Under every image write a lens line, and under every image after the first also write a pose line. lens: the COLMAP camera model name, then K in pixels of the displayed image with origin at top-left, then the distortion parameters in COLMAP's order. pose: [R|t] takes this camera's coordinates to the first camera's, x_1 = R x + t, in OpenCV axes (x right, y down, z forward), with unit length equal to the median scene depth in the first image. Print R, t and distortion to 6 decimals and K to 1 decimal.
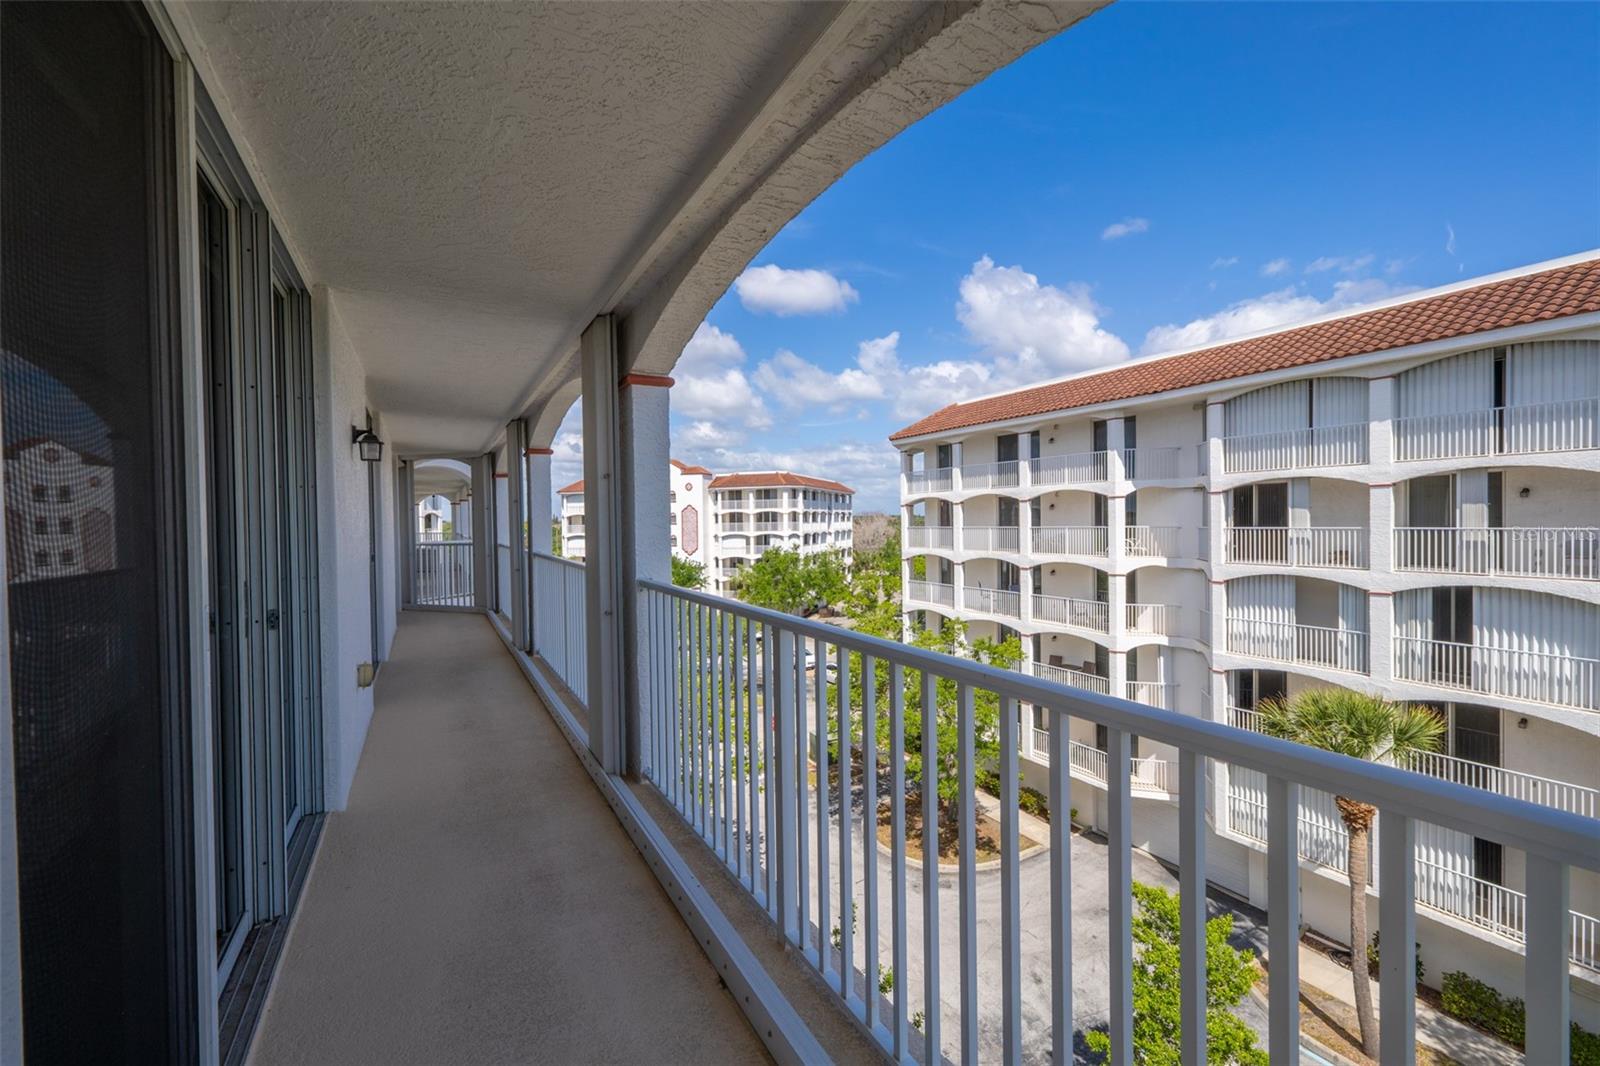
lens RADIAL K [[677.8, 0, 802.8], [0, 677.8, 525.9], [0, 0, 1]] dist [0.004485, -0.000792]
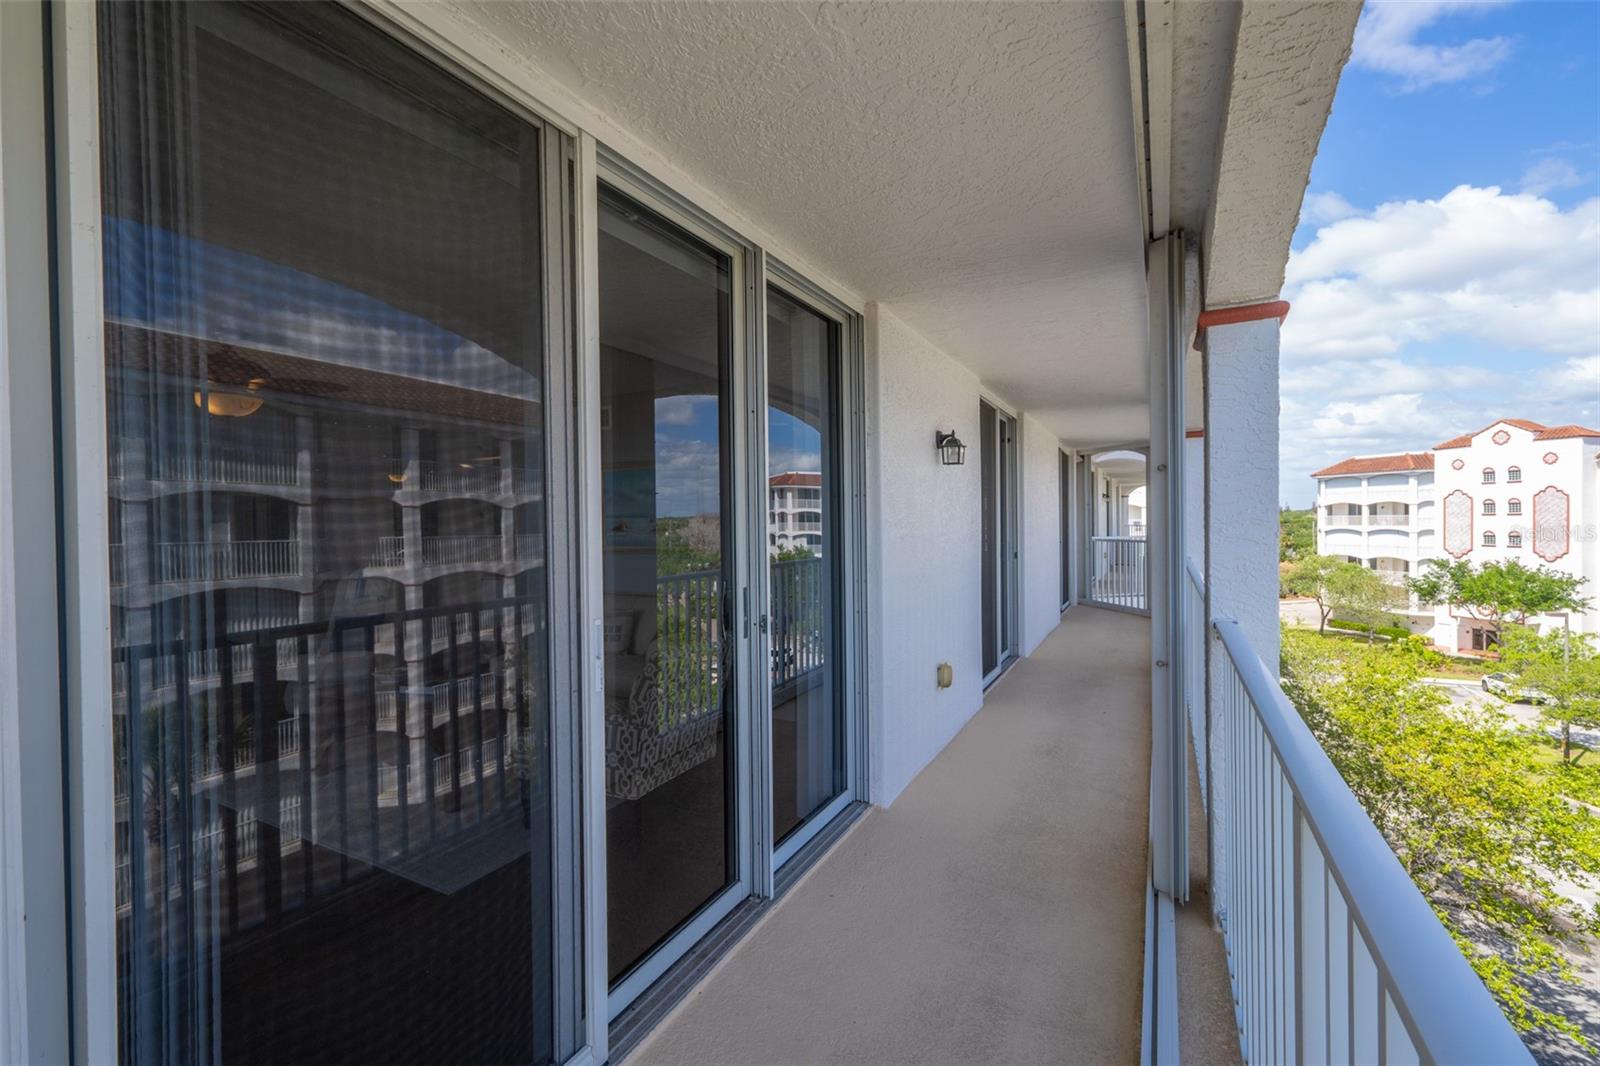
lens RADIAL K [[677.8, 0, 793.4], [0, 677.8, 524.9], [0, 0, 1]] dist [0.004485, -0.000792]
pose [[0.527929, 0.014246, -0.849169, 0.038222], [-0.001768, 0.999876, 0.015676, -0.008769], [0.849286, -0.006775, 0.527889, 0.110469]]
